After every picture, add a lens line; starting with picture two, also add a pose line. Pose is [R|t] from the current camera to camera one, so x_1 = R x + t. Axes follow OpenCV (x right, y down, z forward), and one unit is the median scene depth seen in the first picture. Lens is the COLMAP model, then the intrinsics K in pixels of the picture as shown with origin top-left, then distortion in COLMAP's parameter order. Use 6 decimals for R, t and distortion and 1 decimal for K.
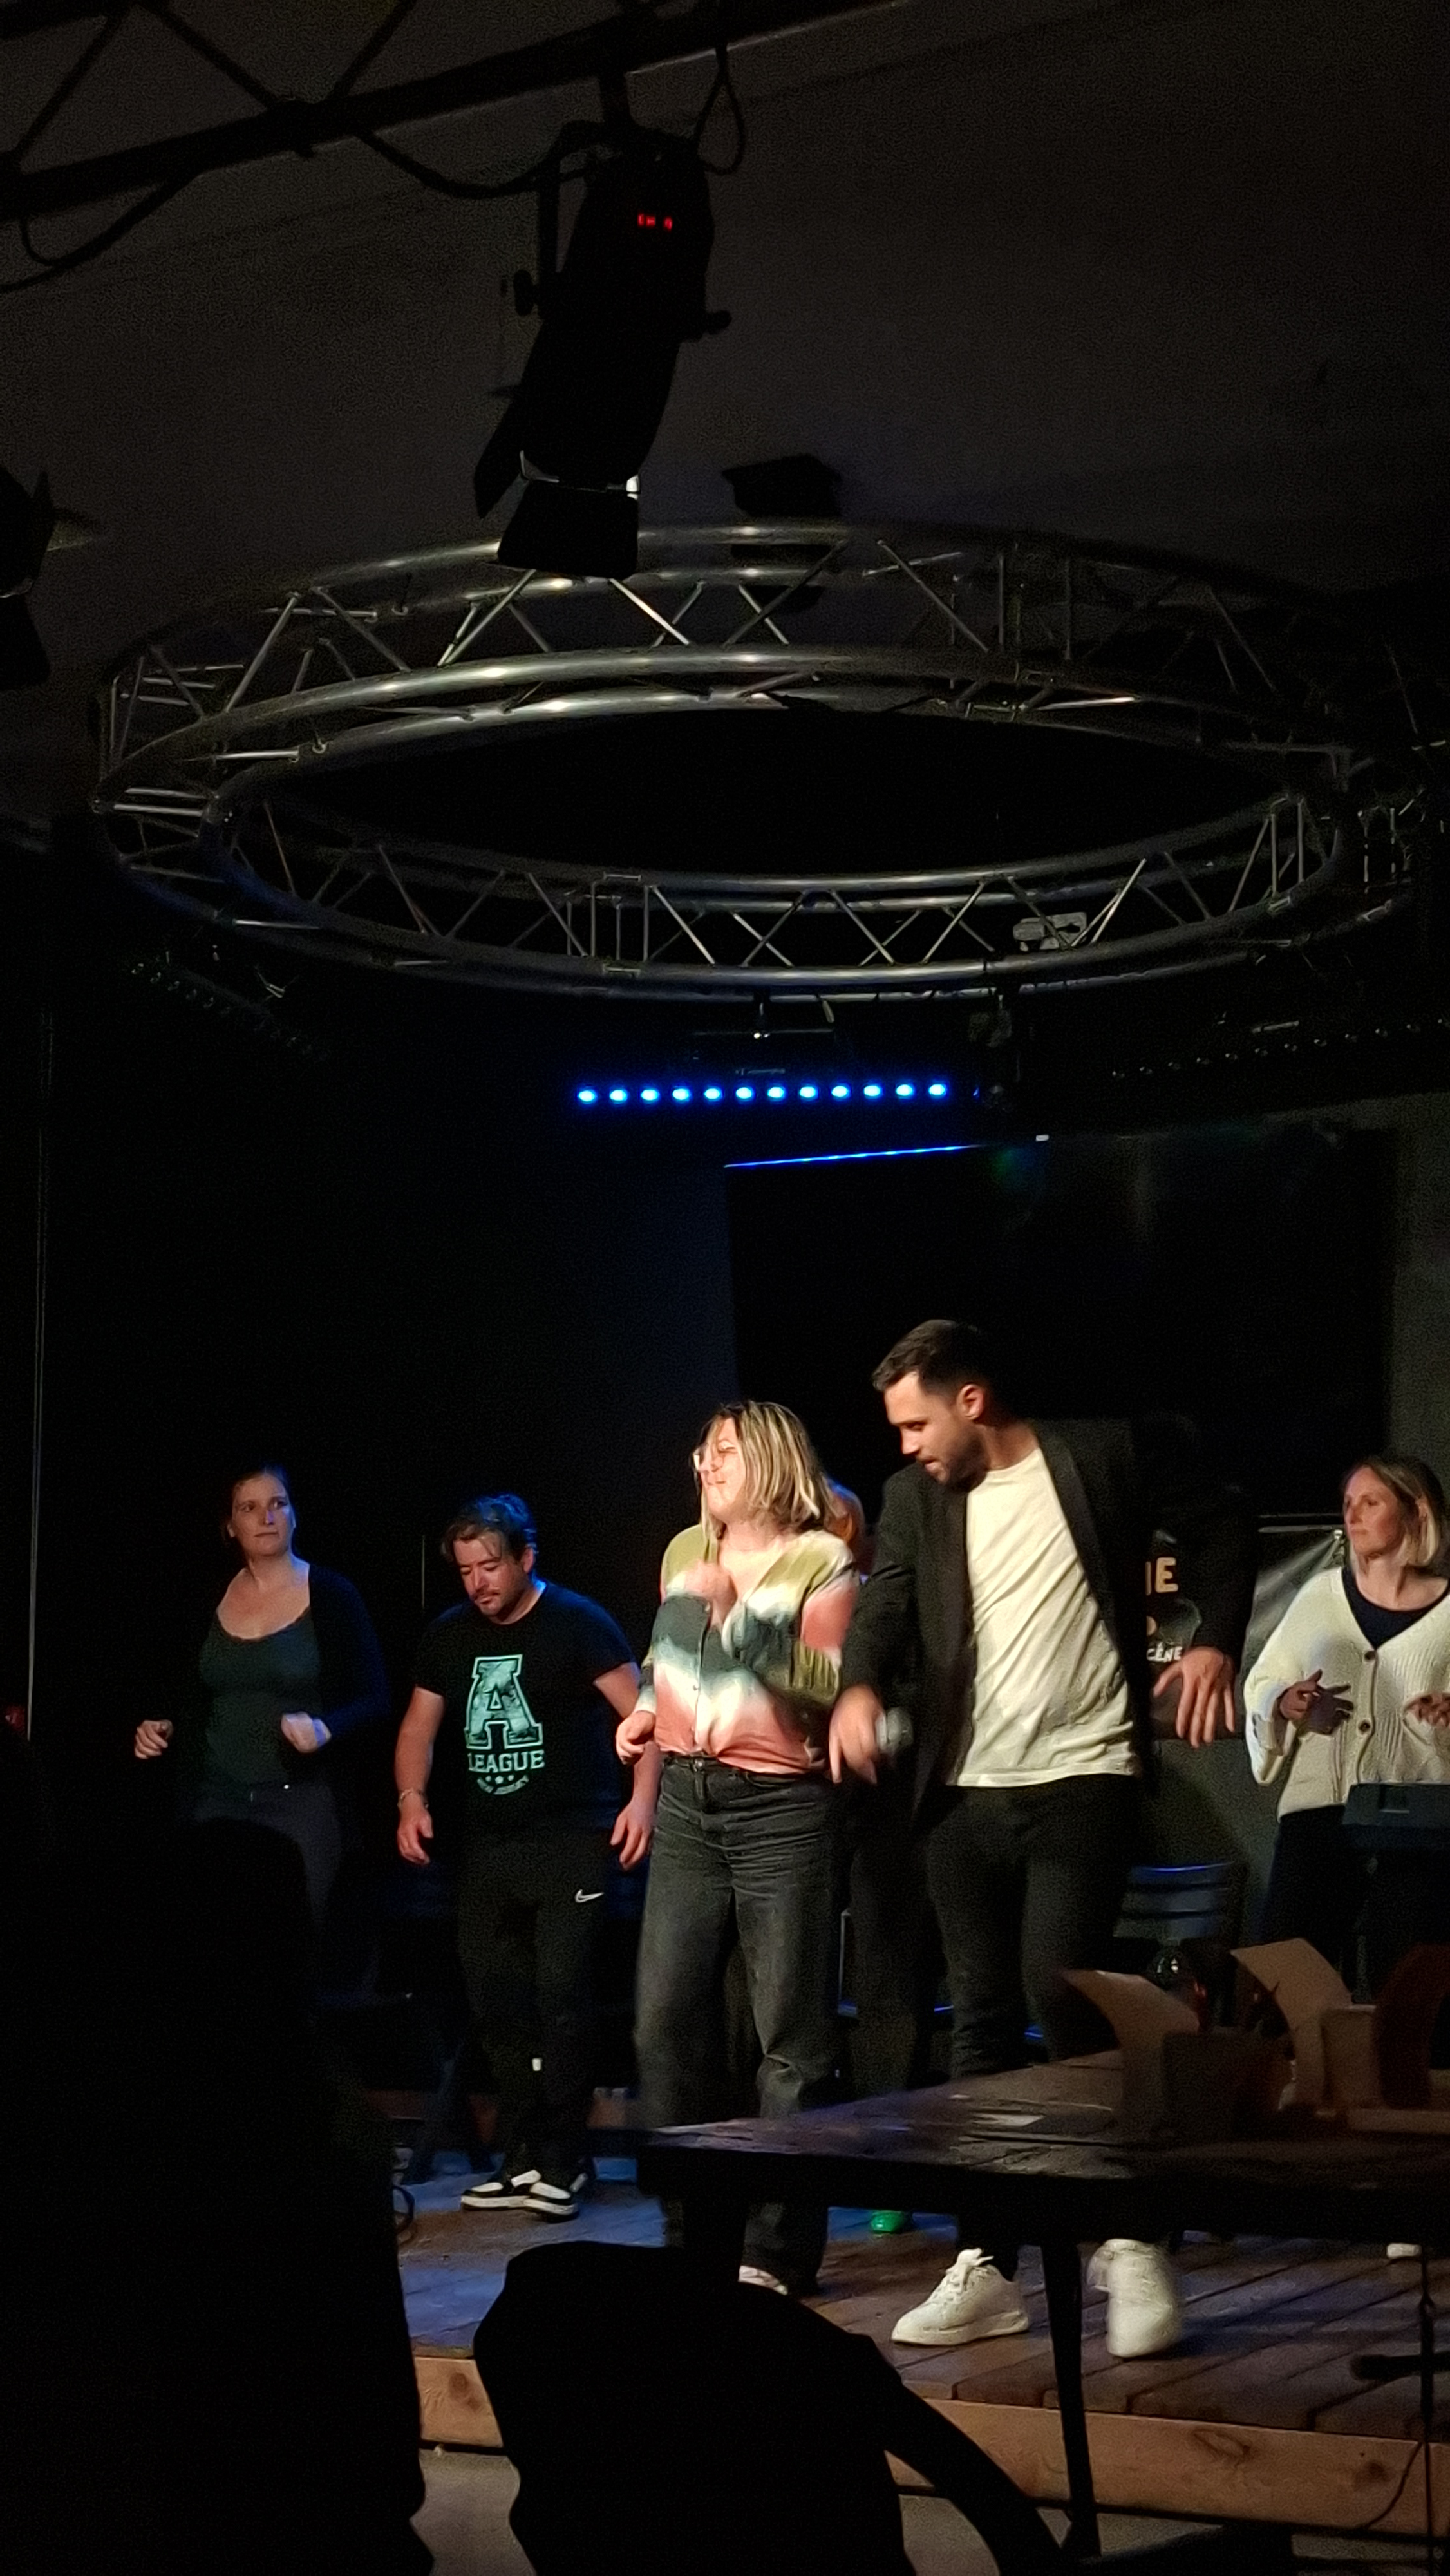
lens RADIAL K [[3843.6, 0, 740.5], [0, 3843.6, 1310.7], [0, 0, 1]] dist [0.144007, 0.000000]
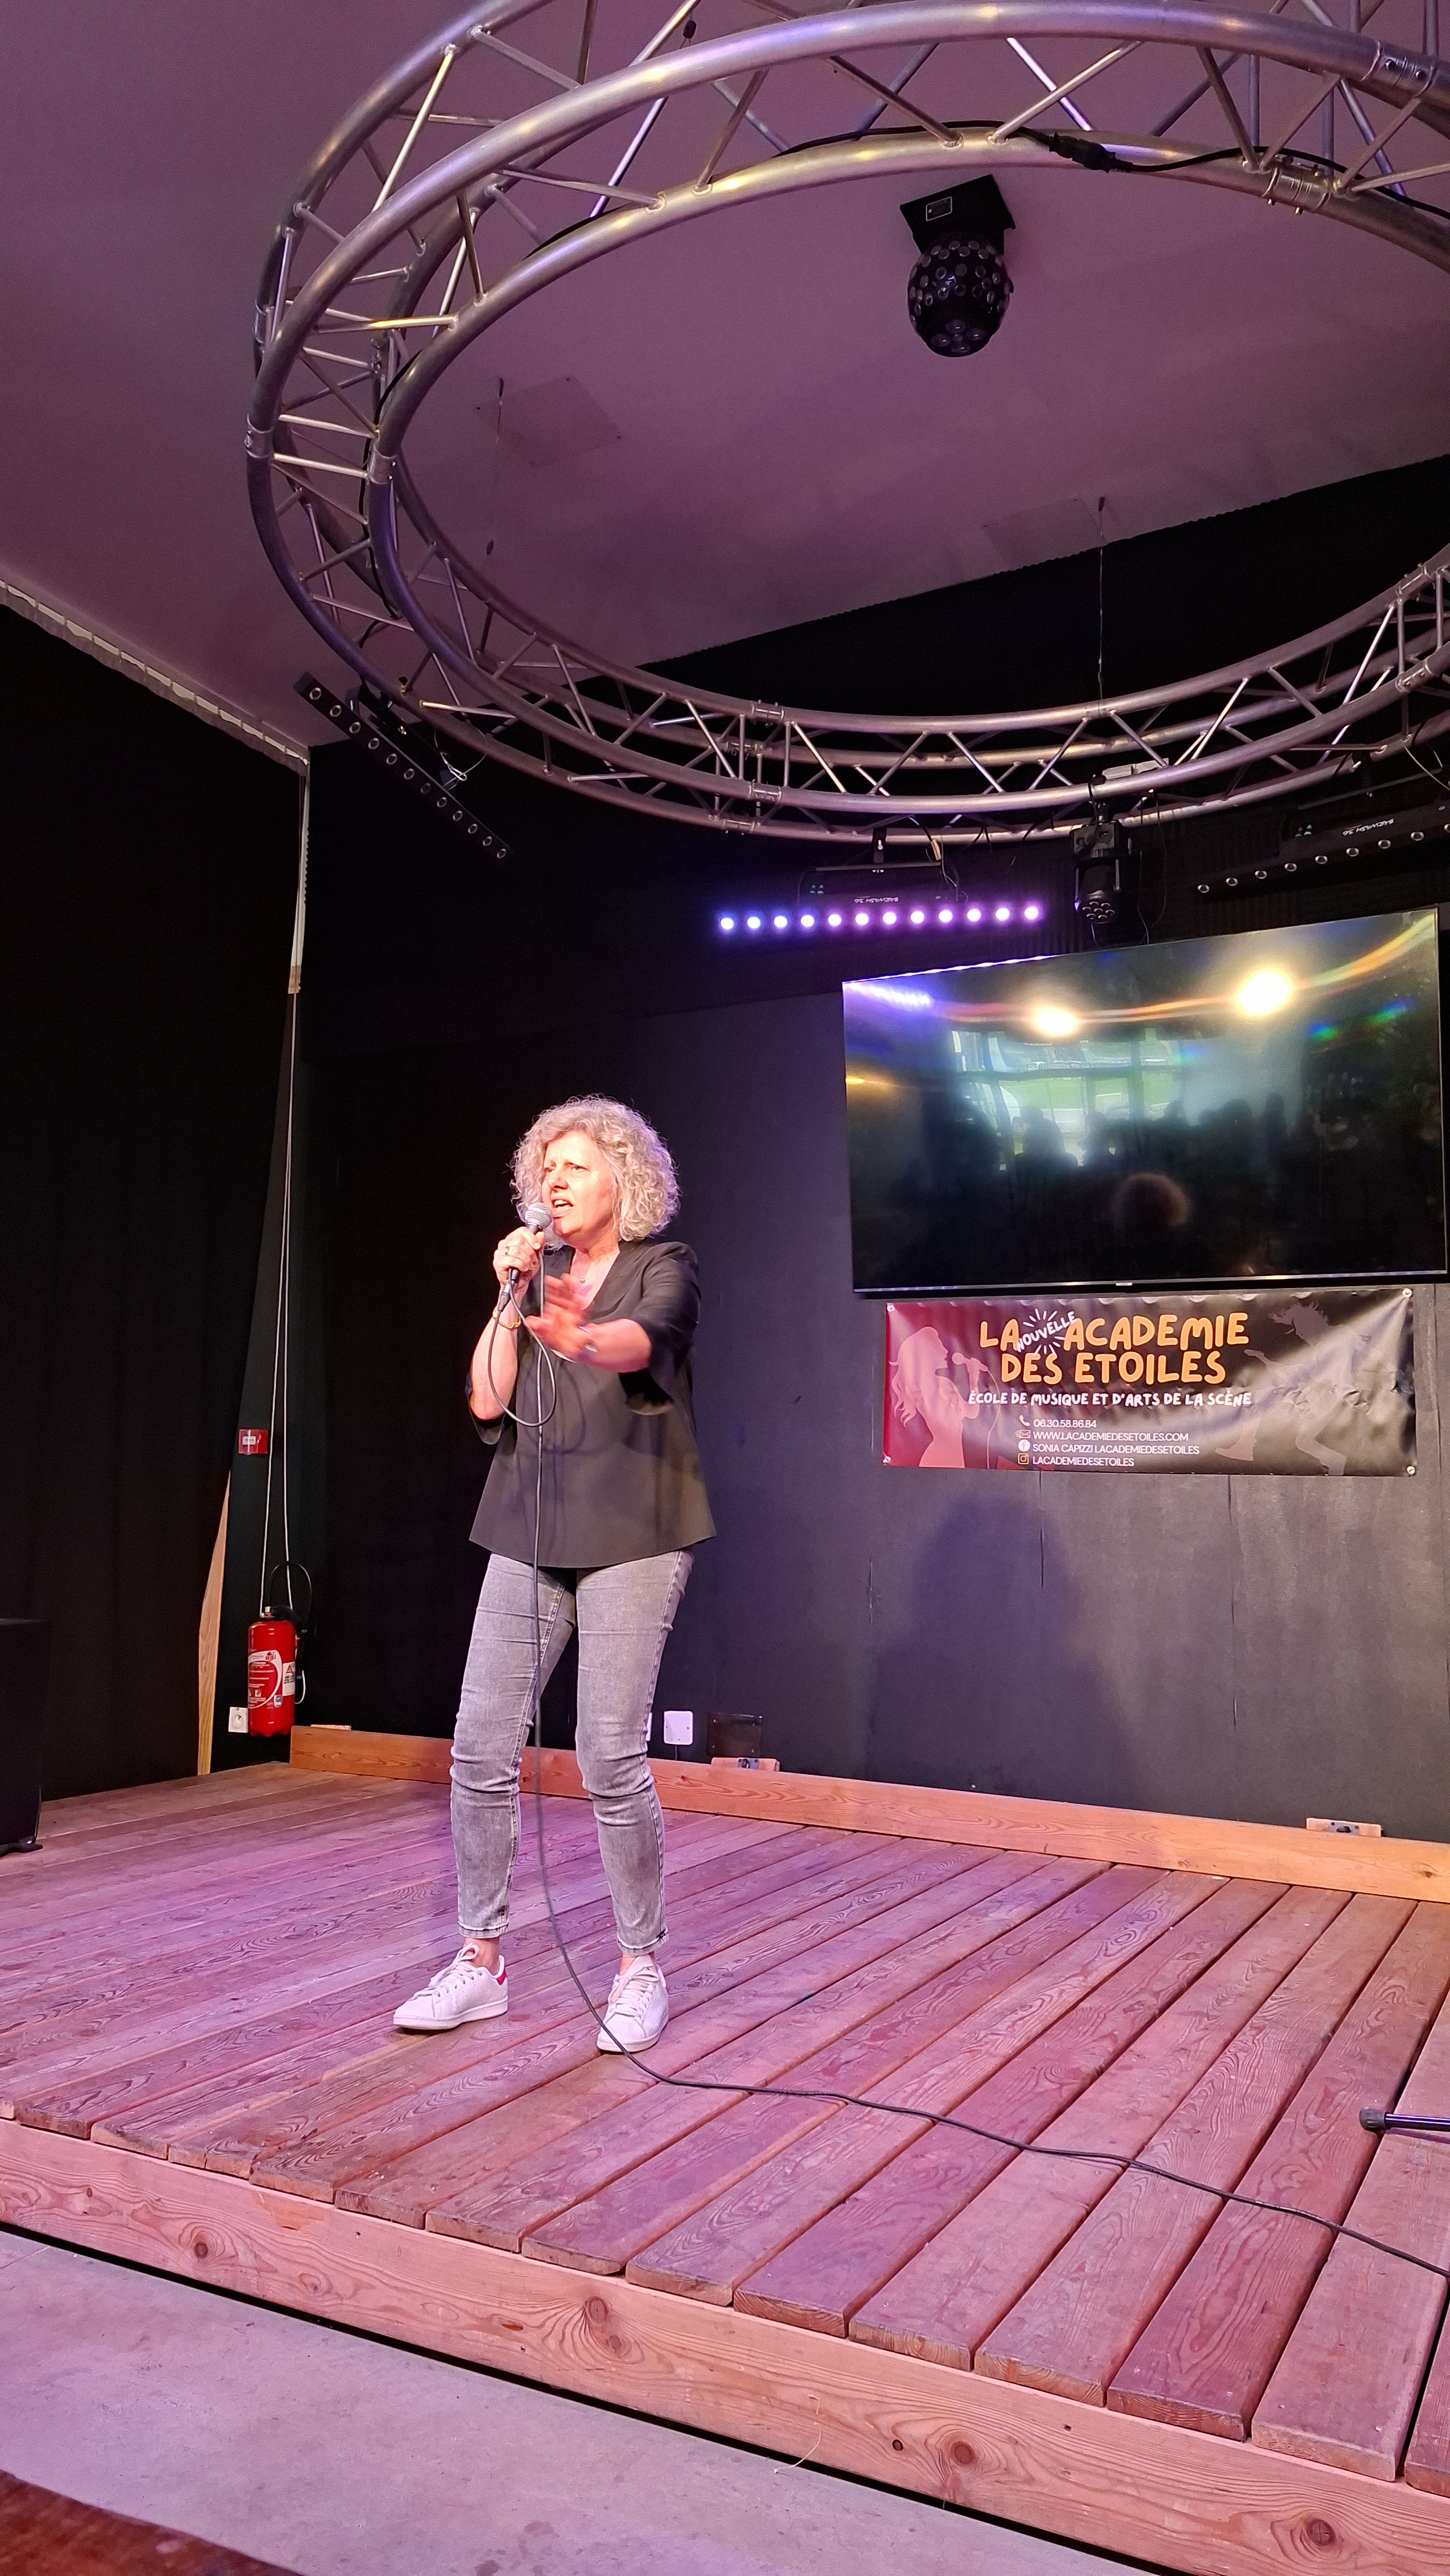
lens RADIAL K [[1780.4, 0, 710.6], [0, 1780.4, 1292.1], [0, 0, 1]] dist [0.119167, -0.133644]
pose [[0.999569, 0.026815, -0.011957, -0.037402], [-0.026849, 0.999636, -0.002661, 0.063402], [0.011882, 0.002981, 0.999925, 0.473712]]
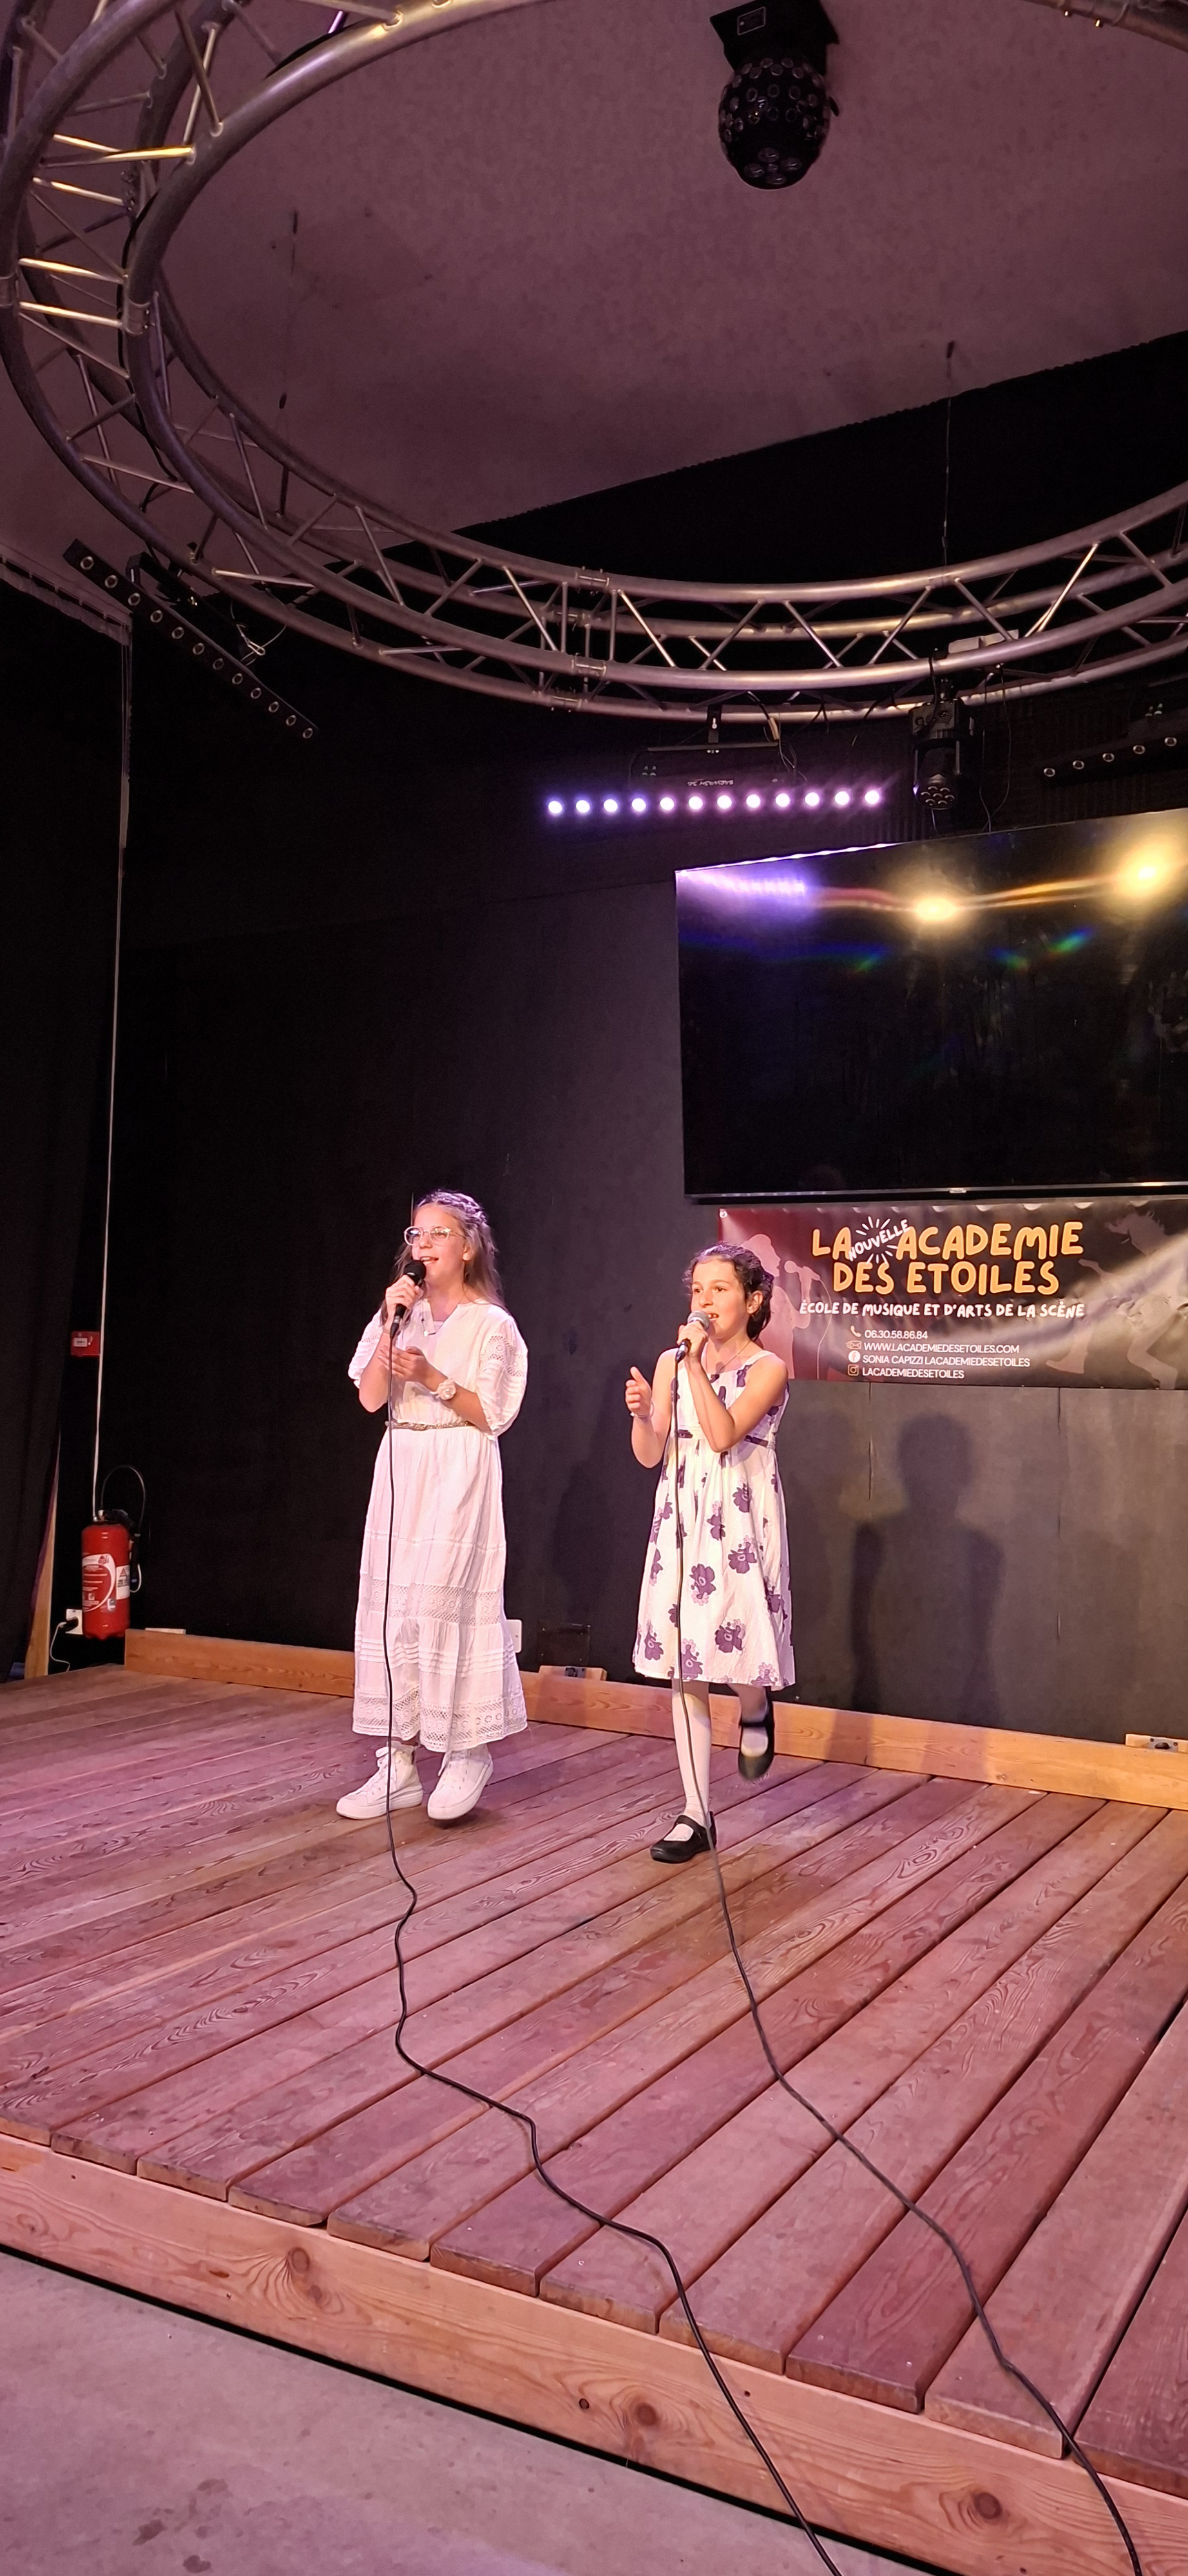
lens RADIAL K [[1780.5, 0, 598.9], [0, 1780.5, 1318.6], [0, 0, 1]] dist [0.125171, -0.149612]
pose [[0.999279, 0.030522, -0.022598, -0.011202], [-0.028682, 0.996563, 0.077715, 0.055577], [0.024892, -0.077011, 0.996719, 0.488253]]
